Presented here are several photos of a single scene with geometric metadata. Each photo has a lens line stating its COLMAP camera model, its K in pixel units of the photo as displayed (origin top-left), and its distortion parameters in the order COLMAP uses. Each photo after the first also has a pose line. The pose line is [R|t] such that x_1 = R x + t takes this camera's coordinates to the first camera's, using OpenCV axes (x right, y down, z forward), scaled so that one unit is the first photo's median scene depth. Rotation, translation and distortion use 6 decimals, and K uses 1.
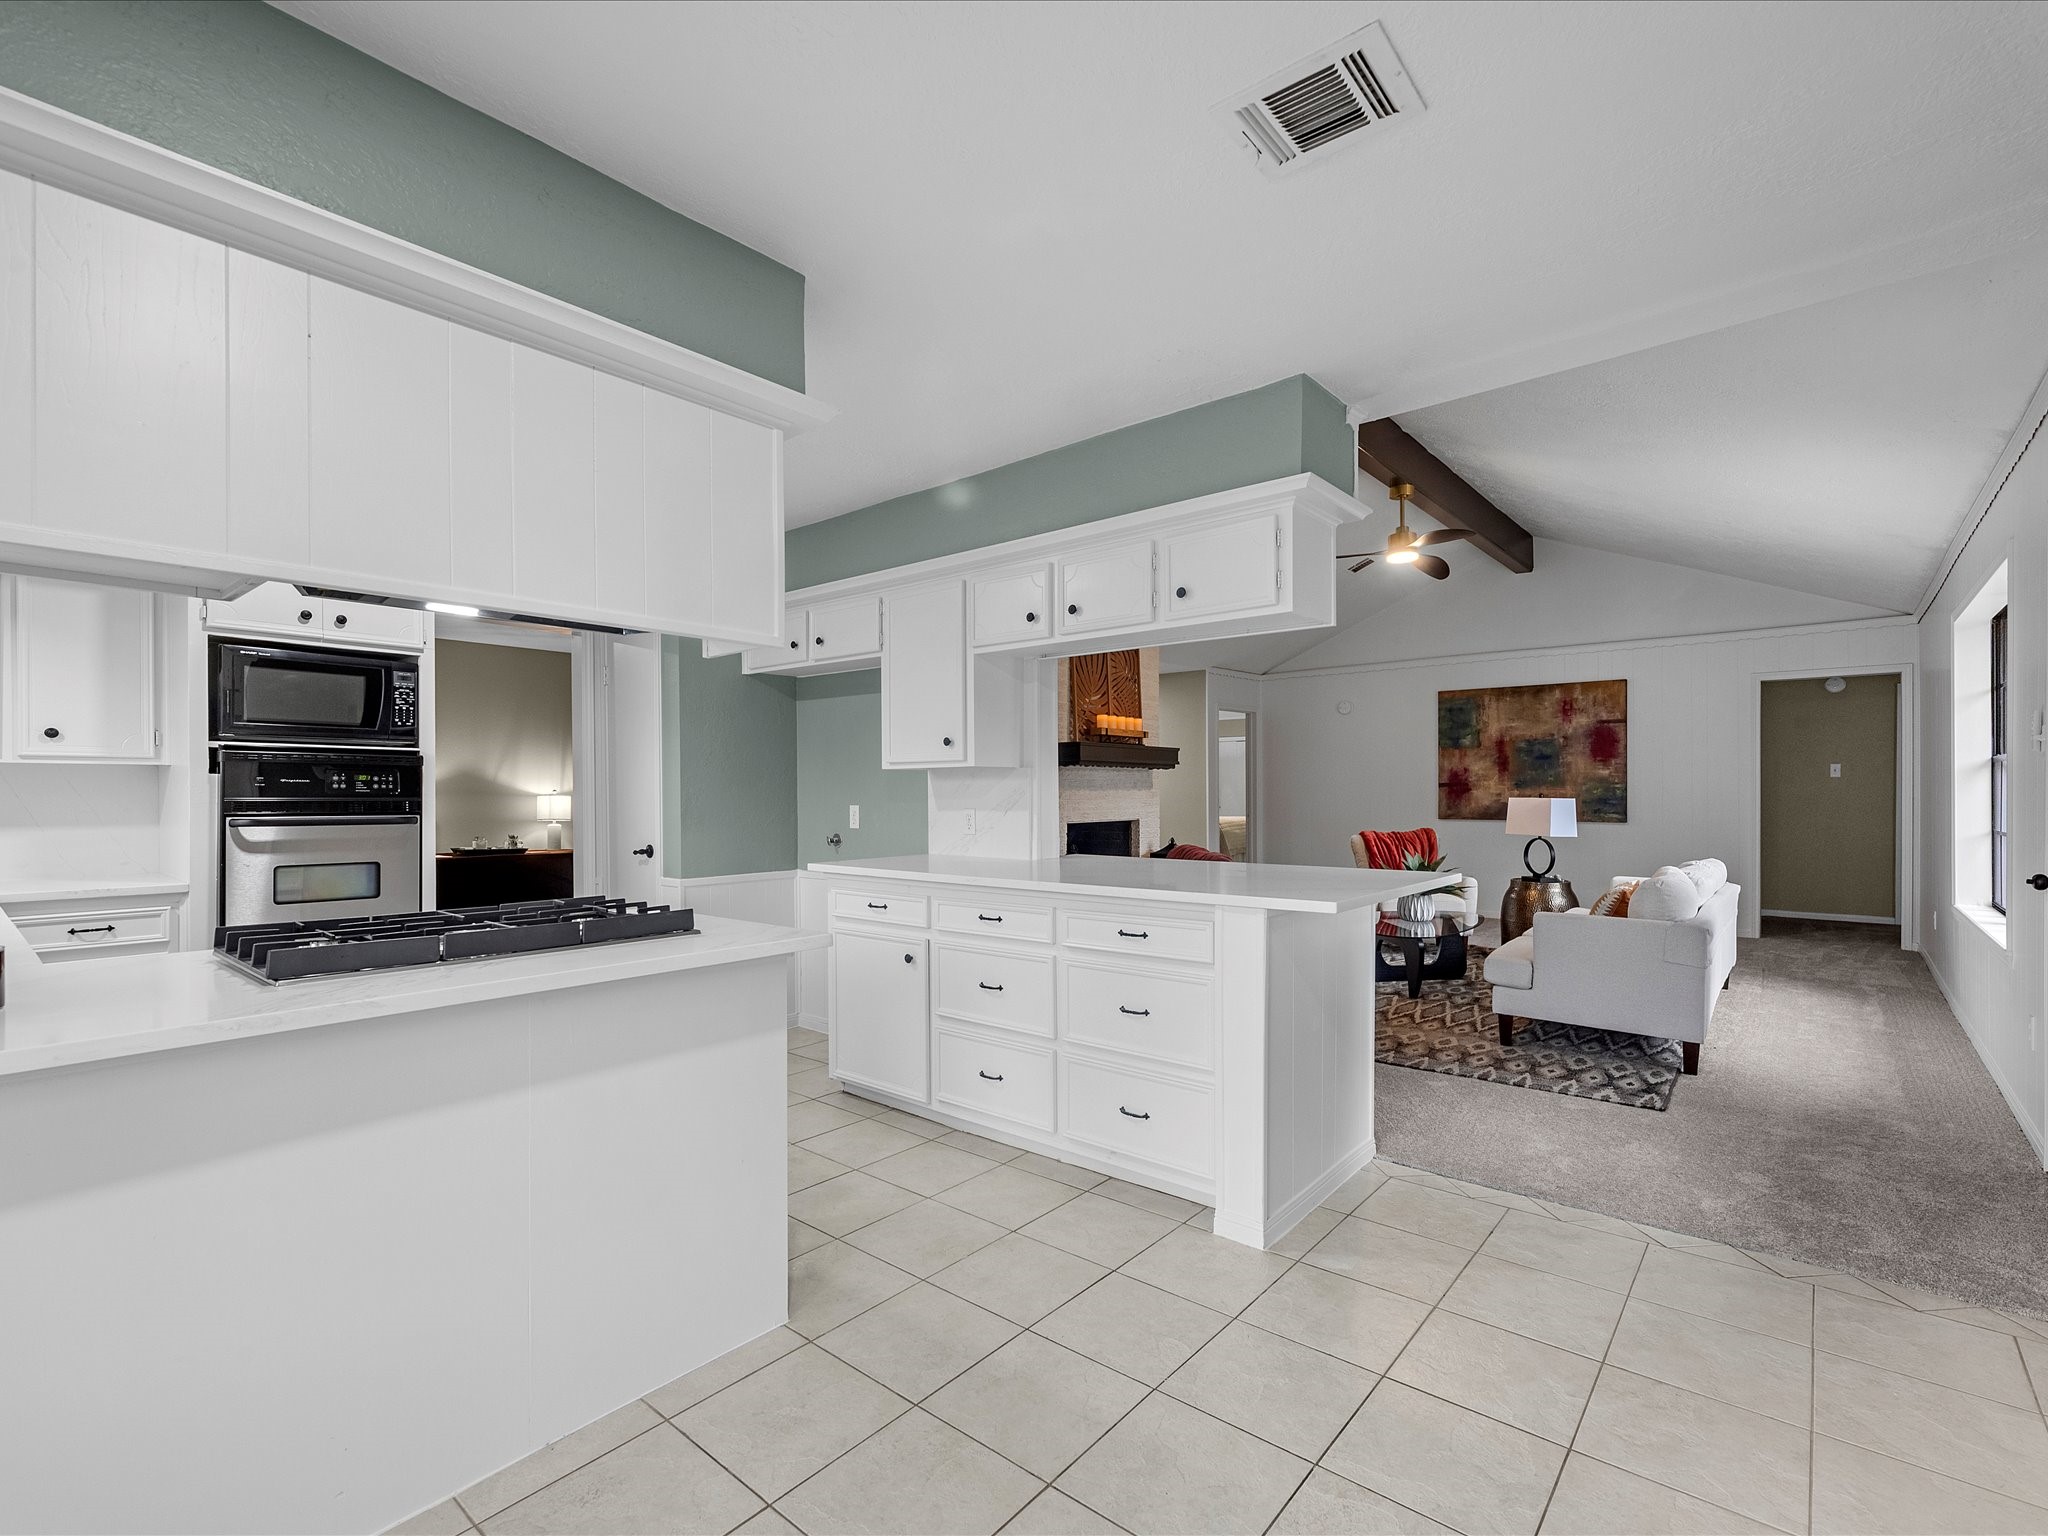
lens RADIAL K [[962.3, 0, 1003.0], [0, 962.3, 796.0], [0, 0, 1]] dist [0.000091, 0.001025]
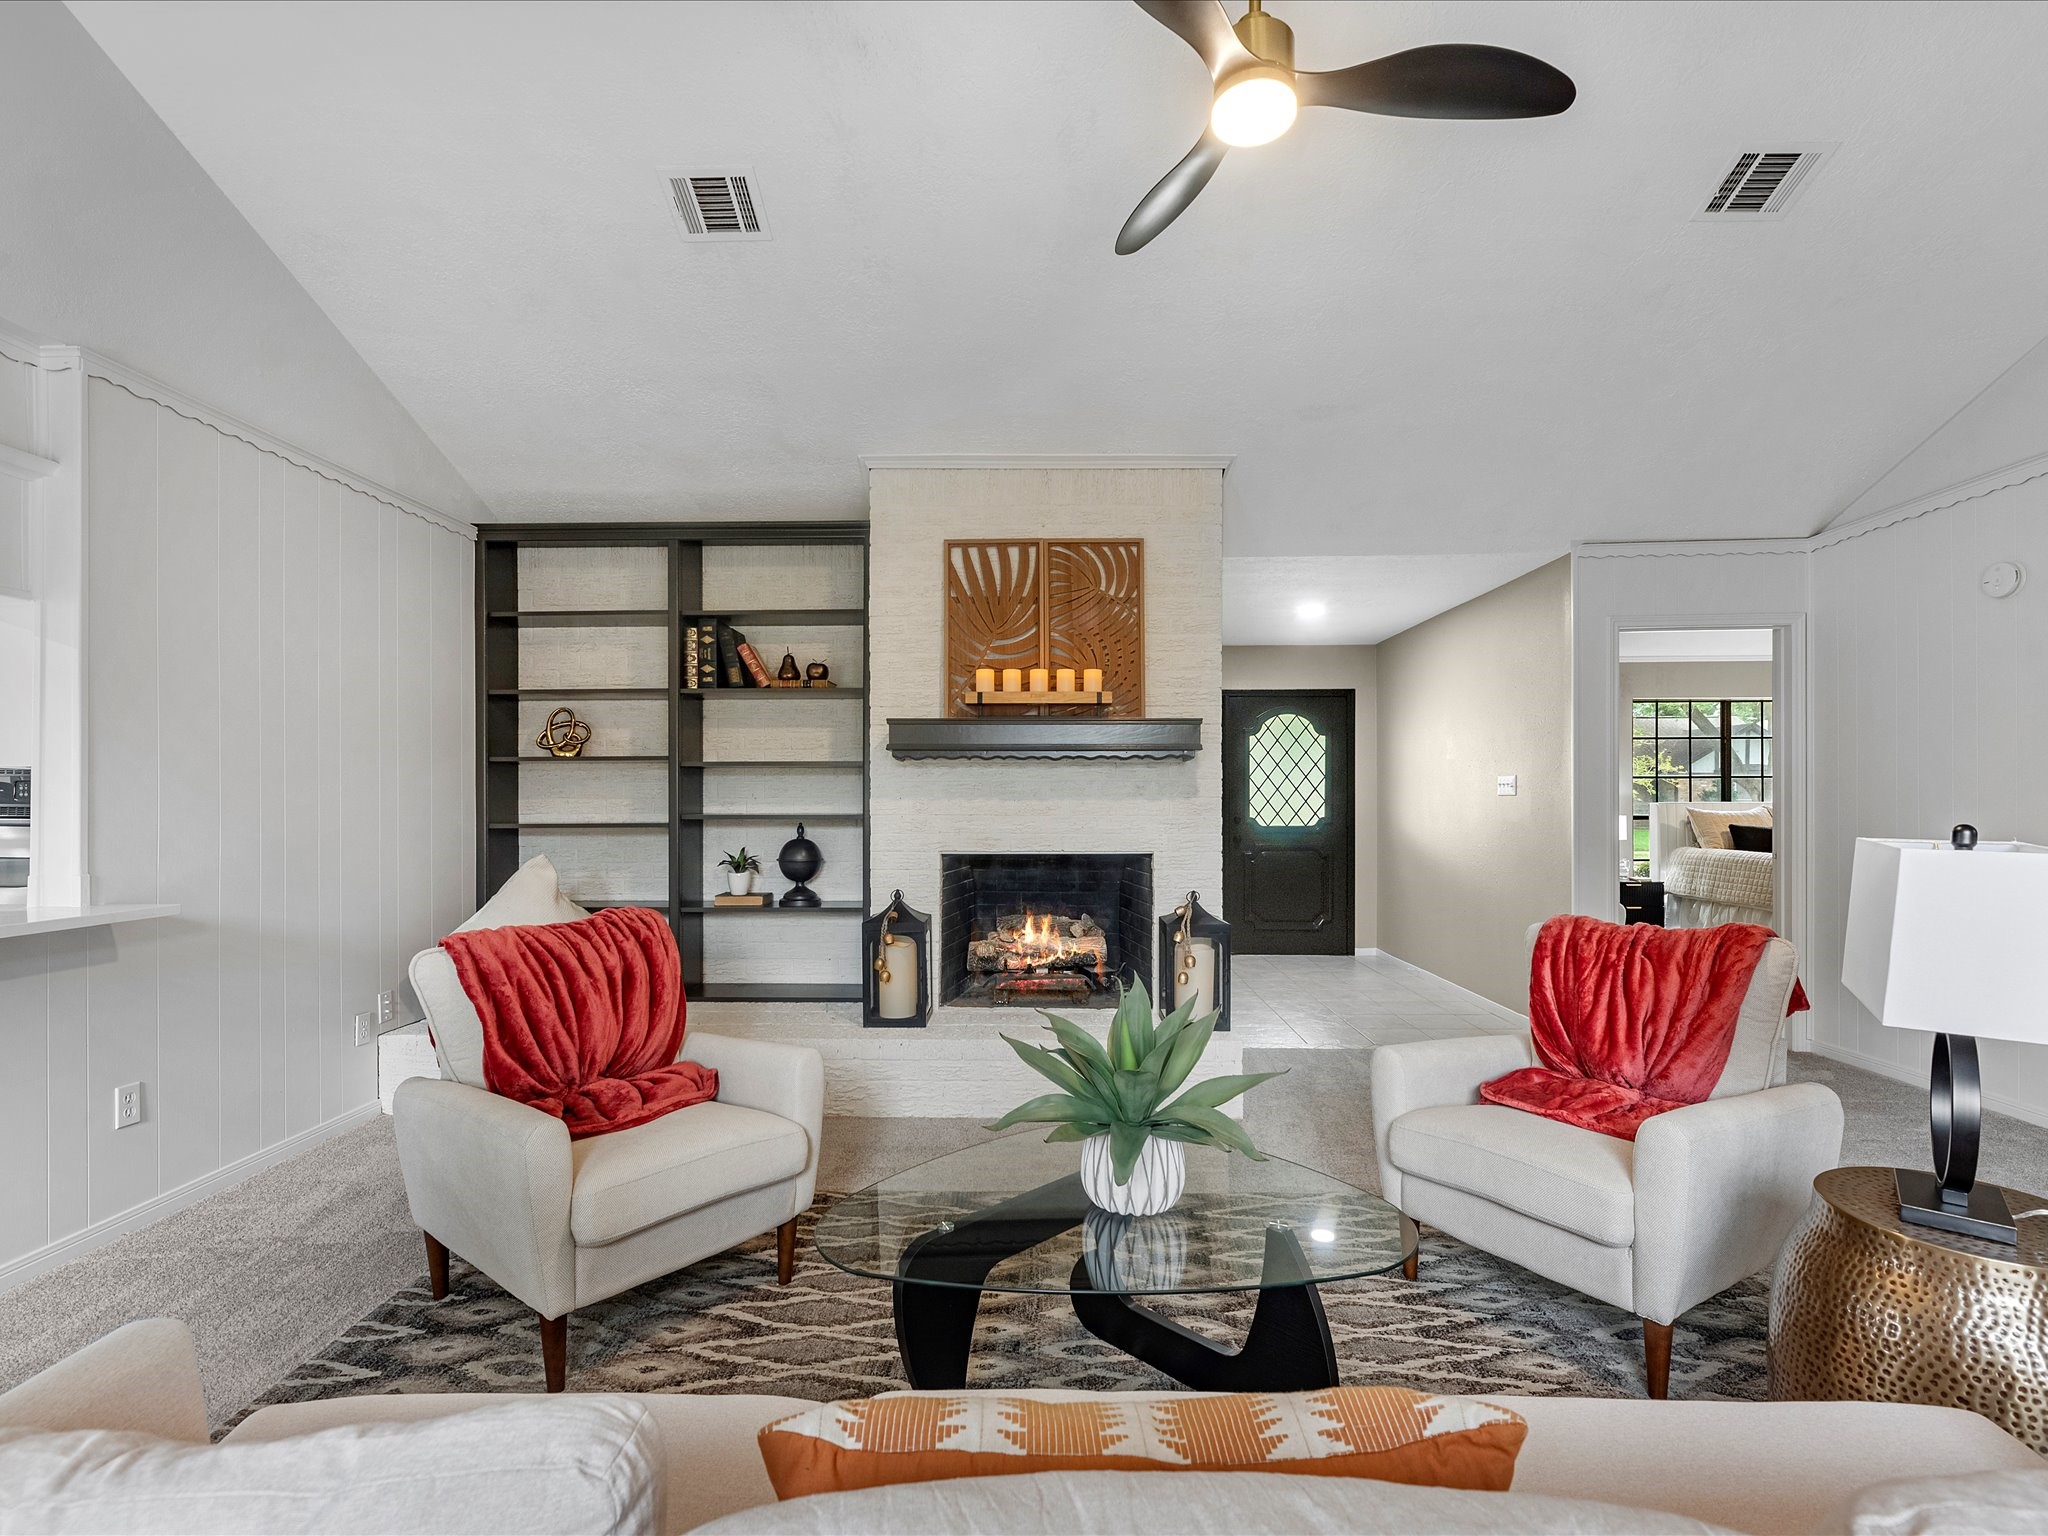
lens RADIAL K [[962.3, 0, 1045.6], [0, 962.3, 799.8], [0, 0, 1]] dist [0.000091, 0.001025]
pose [[0.625576, 0.005113, -0.780147, 0.499706], [-0.005962, 0.999981, 0.001773, -0.006421], [0.780141, 0.003542, 0.625594, 0.577091]]
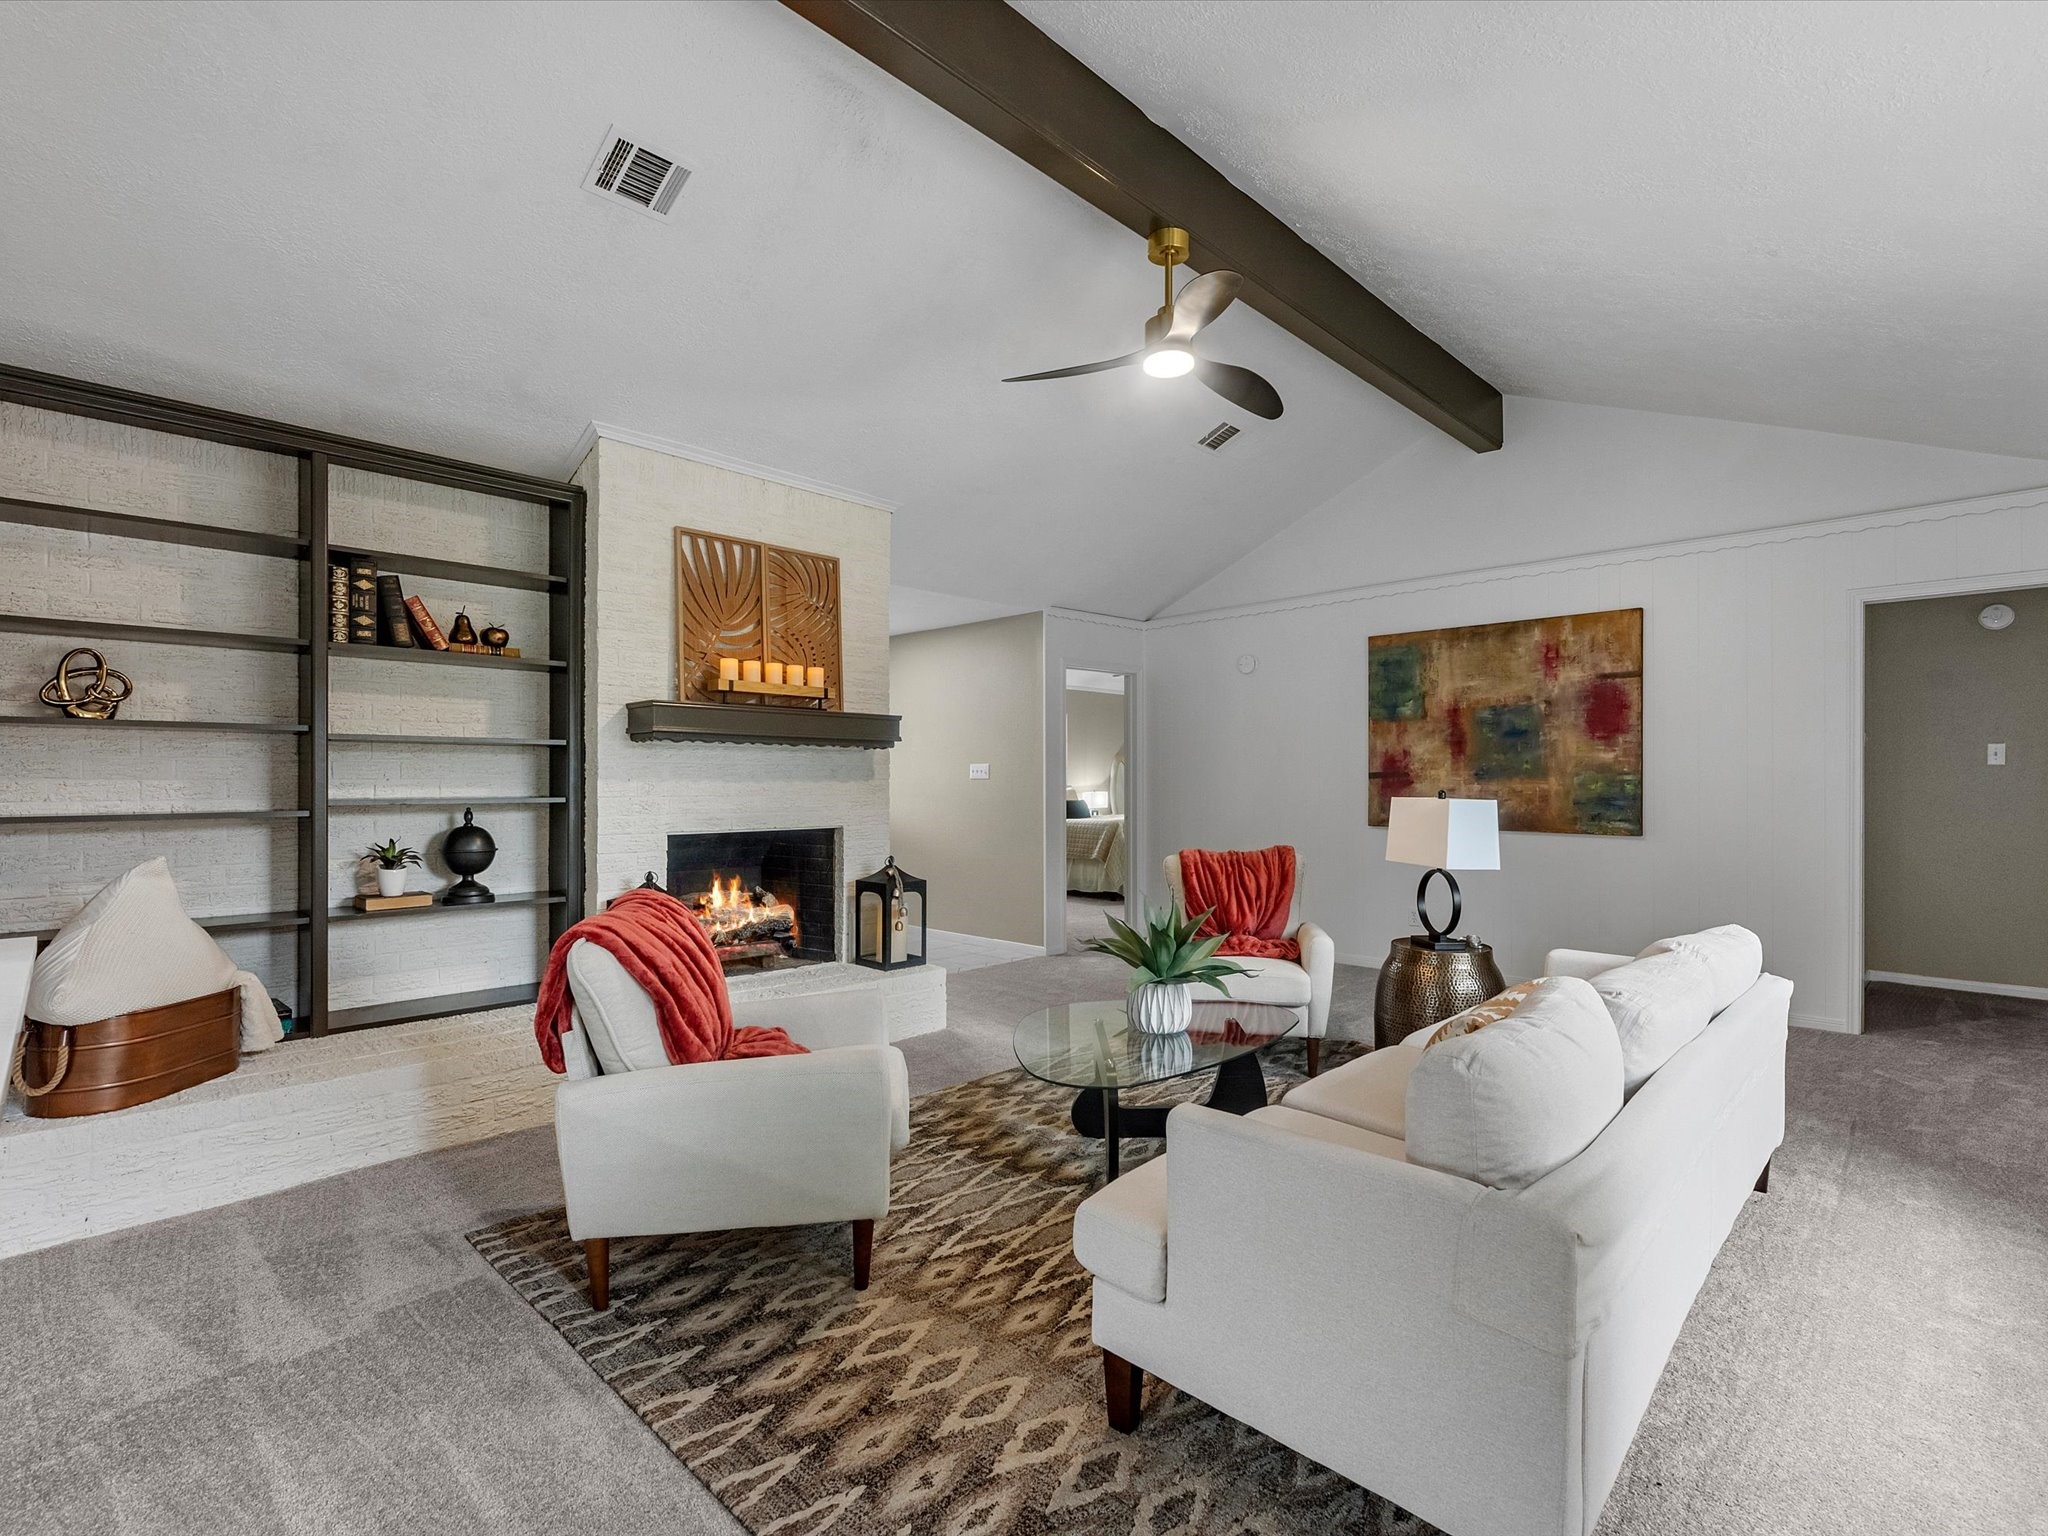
lens RADIAL K [[962.3, 0, 1040.7], [0, 962.3, 782.9], [0, 0, 1]] dist [0.000091, 0.001025]
pose [[0.997798, 0.004008, -0.066204, 0.298495], [-0.004229, 0.999986, -0.003191, -0.003429], [0.066190, 0.003464, 0.997801, 0.348332]]
